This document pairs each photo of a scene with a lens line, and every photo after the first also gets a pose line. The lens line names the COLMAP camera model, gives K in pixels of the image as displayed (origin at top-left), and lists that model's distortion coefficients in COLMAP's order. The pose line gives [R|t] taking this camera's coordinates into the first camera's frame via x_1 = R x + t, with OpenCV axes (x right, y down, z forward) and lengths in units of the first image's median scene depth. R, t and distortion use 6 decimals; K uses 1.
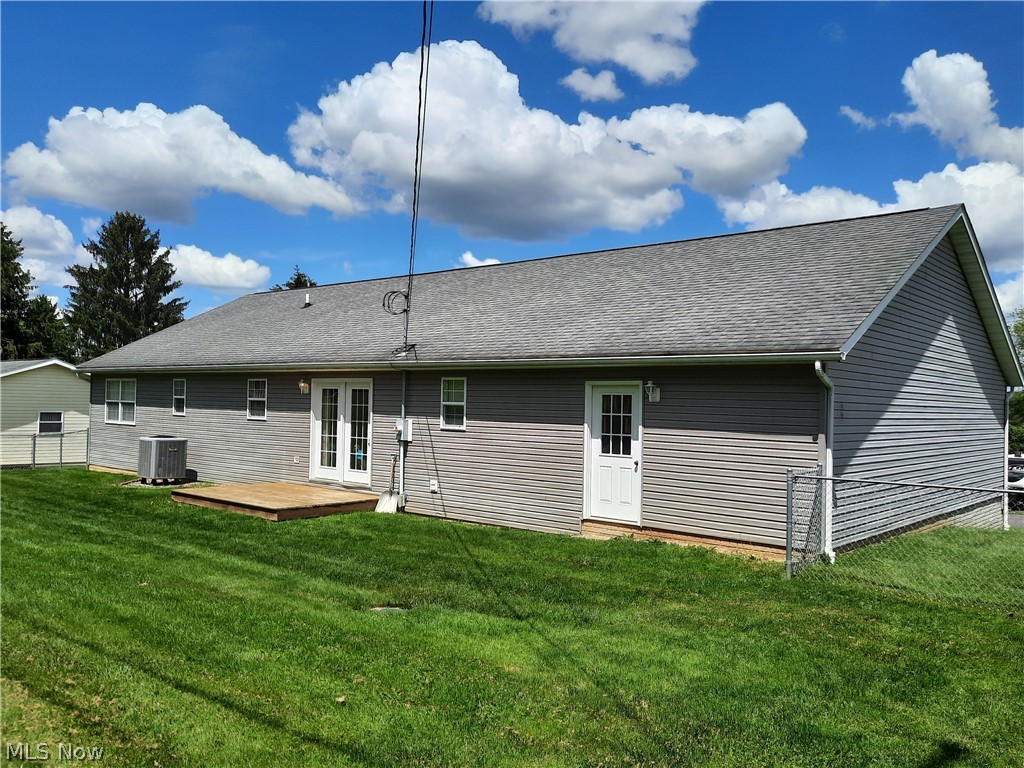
lens RADIAL K [[768.8, 0, 512.0], [0, 768.8, 384.0], [0, 0, 1]] dist [0.072890, -0.001493]
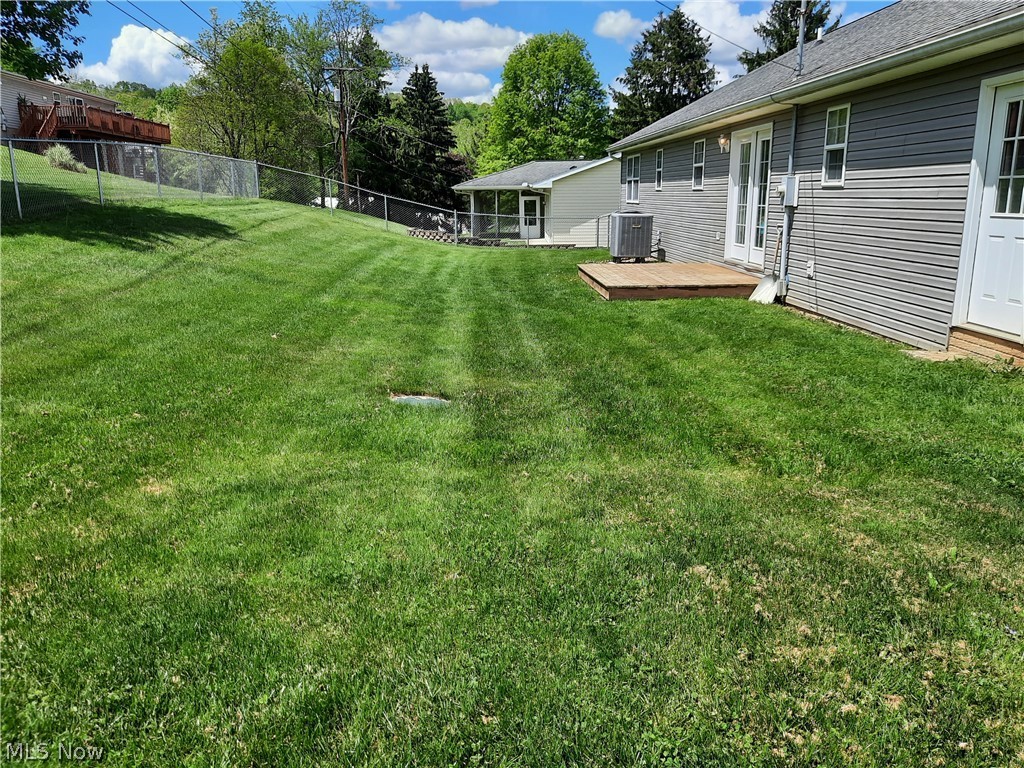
lens RADIAL K [[815.2, 0, 512.0], [0, 815.2, 384.0], [0, 0, 1]] dist [-0.001105, -0.005460]
pose [[0.713593, 0.134354, -0.687557, 0.226321], [0.043590, 0.971021, 0.234985, 0.044430], [0.699203, -0.197654, 0.687057, 0.254836]]
